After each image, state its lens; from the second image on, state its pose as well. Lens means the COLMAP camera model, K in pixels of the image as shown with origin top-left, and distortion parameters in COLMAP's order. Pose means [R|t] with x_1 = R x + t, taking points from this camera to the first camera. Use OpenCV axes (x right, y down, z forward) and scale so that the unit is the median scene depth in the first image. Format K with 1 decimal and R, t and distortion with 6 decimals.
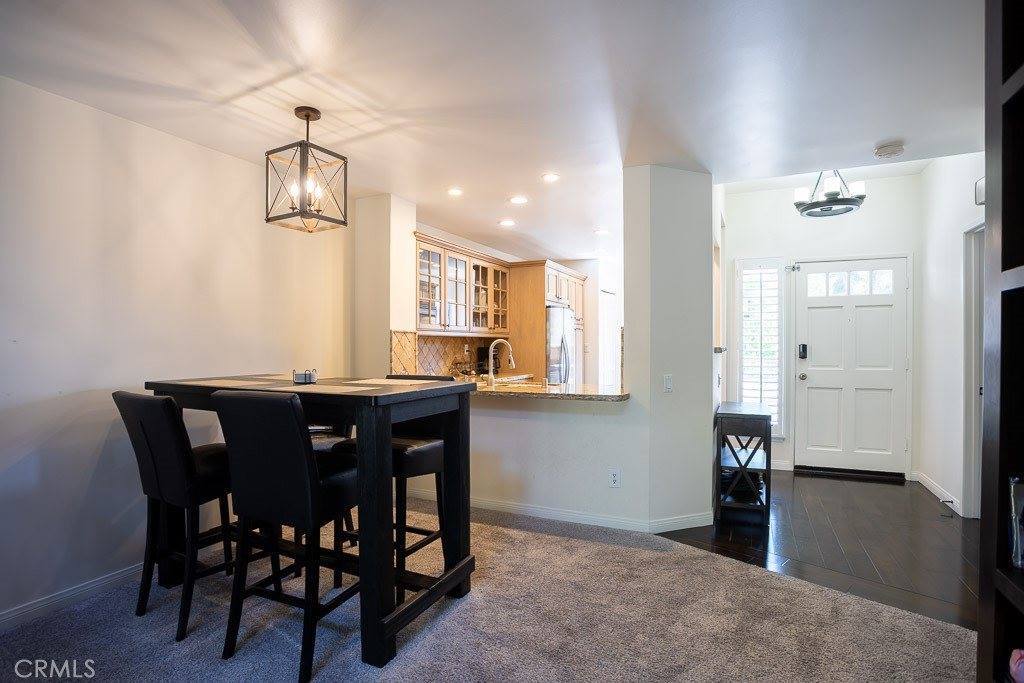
lens RADIAL K [[527.0, 0, 509.5], [0, 527.0, 343.4], [0, 0, 1]] dist [-0.047586, -0.001036]
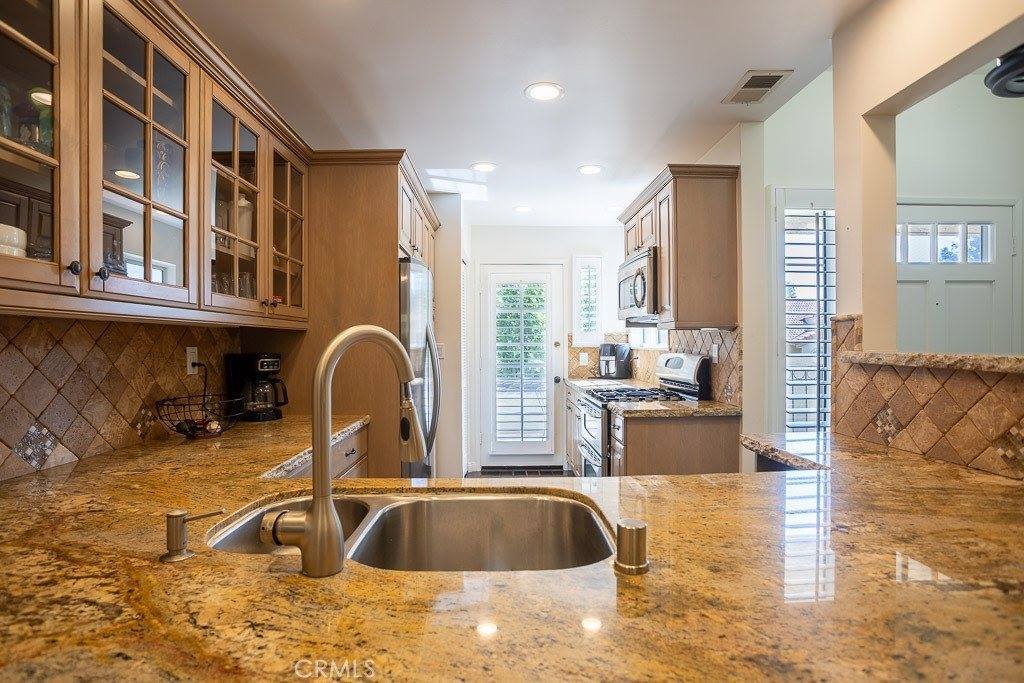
lens RADIAL K [[527.0, 0, 510.4], [0, 527.0, 348.0], [0, 0, 1]] dist [-0.047586, -0.001036]
pose [[0.901758, -0.006066, 0.432198, -0.039022], [0.002961, 0.999965, 0.007857, 0.000489], [-0.432230, -0.005806, 0.901745, 0.595413]]
